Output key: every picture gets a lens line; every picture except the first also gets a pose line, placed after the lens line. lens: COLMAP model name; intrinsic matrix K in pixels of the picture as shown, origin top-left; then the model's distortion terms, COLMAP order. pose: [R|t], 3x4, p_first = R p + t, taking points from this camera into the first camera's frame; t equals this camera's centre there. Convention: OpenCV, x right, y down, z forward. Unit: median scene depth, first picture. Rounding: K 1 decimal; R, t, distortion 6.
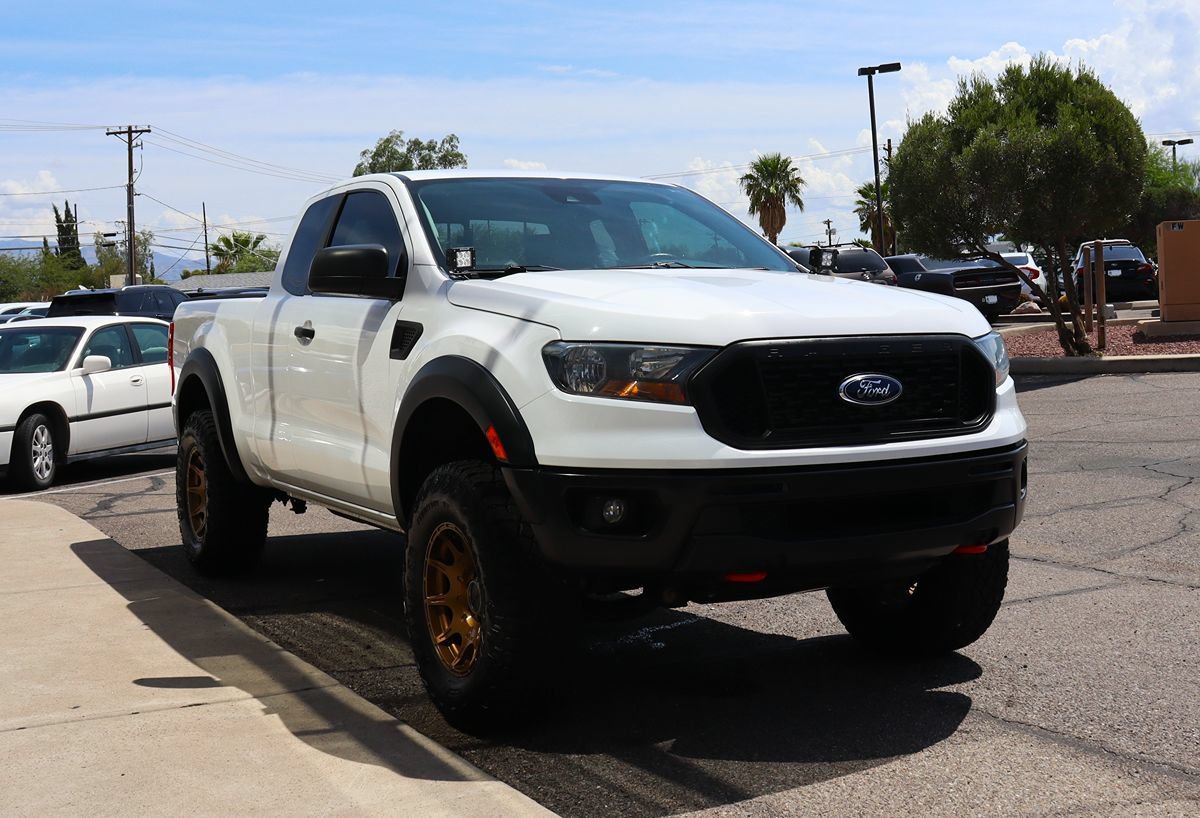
lens RADIAL K [[1528.9, 0, 633.1], [0, 1528.9, 370.8], [0, 0, 1]] dist [-0.135183, 0.000000]
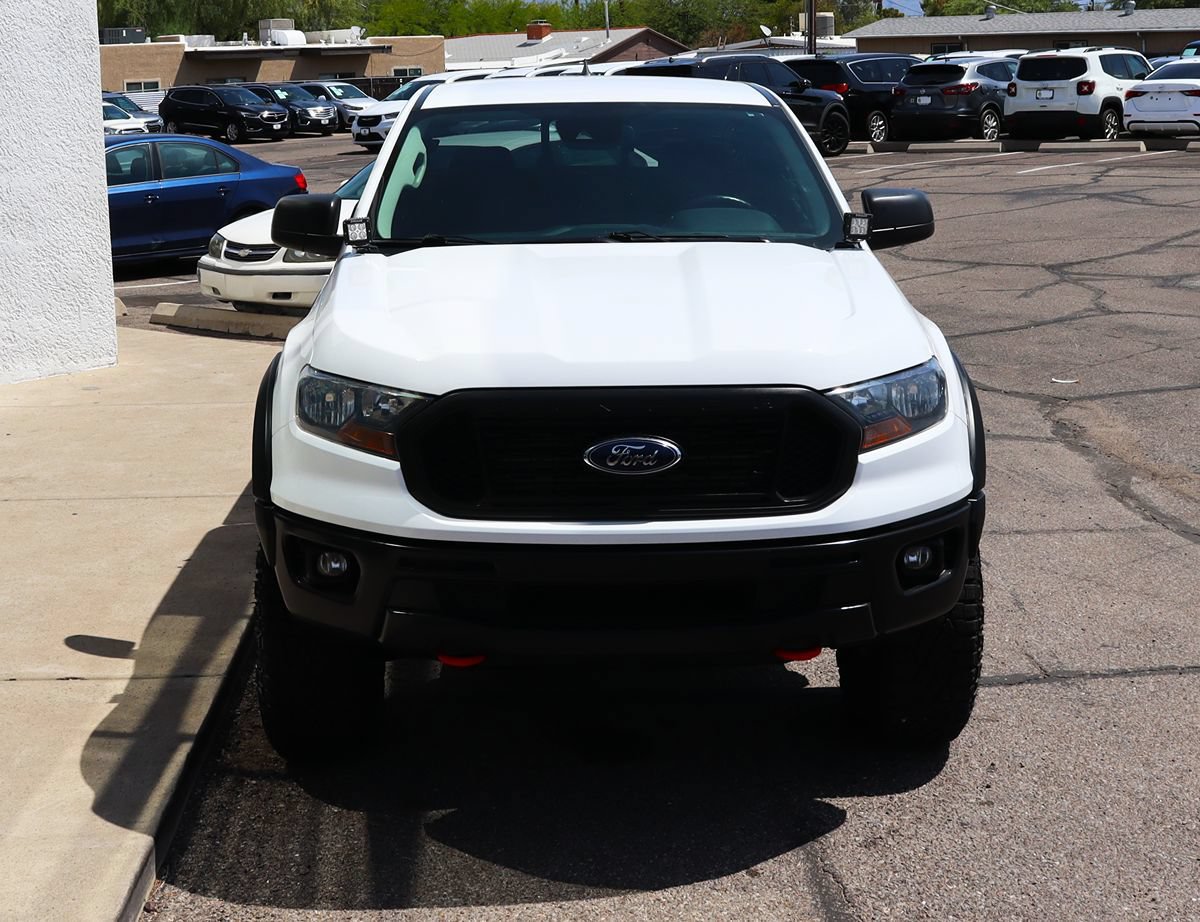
lens RADIAL K [[1851.7, 0, 594.4], [0, 1851.7, 377.5], [0, 0, 1]] dist [-0.154974, 0.000000]
pose [[0.888377, 0.091716, -0.449860, 0.362711], [-0.027117, 0.988615, 0.148005, -0.109406], [0.458313, -0.119285, 0.880750, 0.077340]]
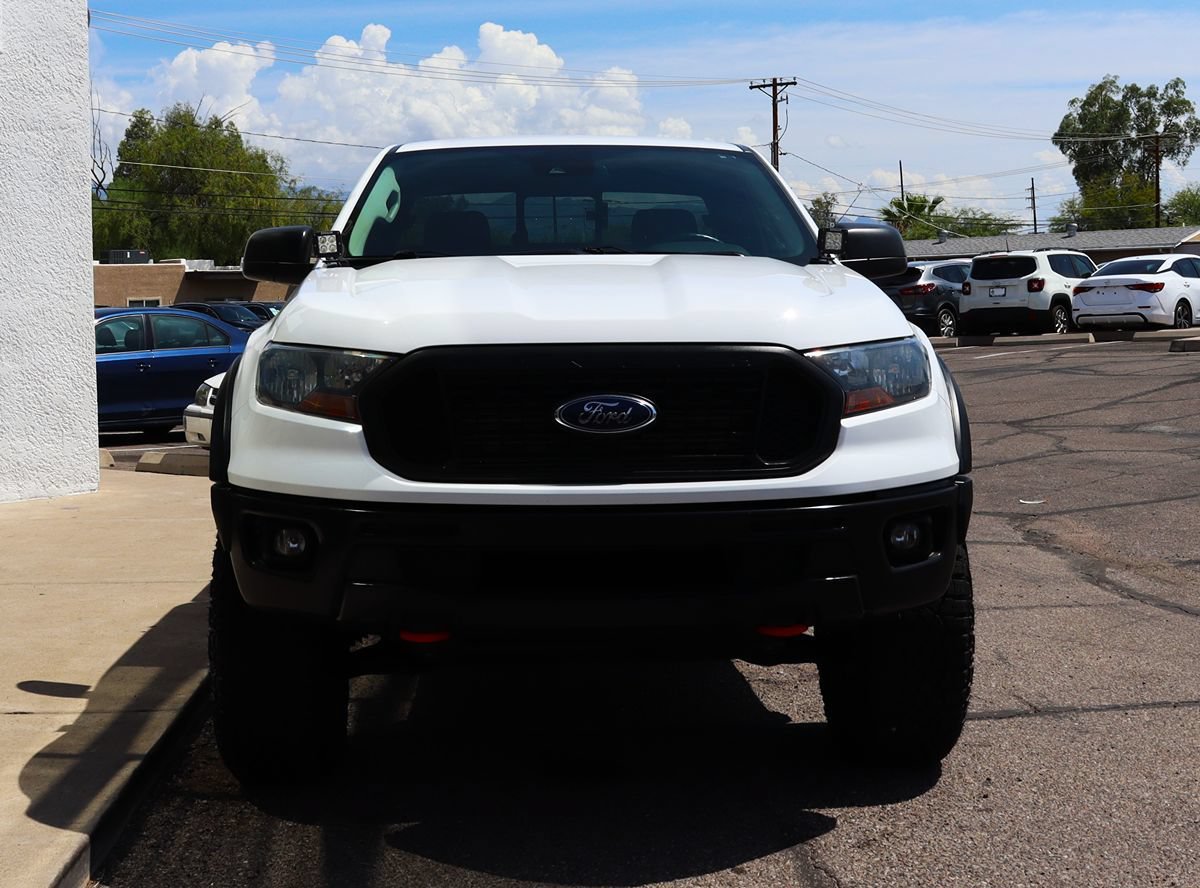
lens RADIAL K [[1748.5, 0, 627.7], [0, 1748.5, 321.3], [0, 0, 1]] dist [-0.144770, 0.000000]
pose [[0.902360, 0.018351, -0.430591, 0.344269], [-0.025875, 0.999598, -0.011623, -0.015476], [0.430205, 0.021629, 0.902472, 0.123585]]
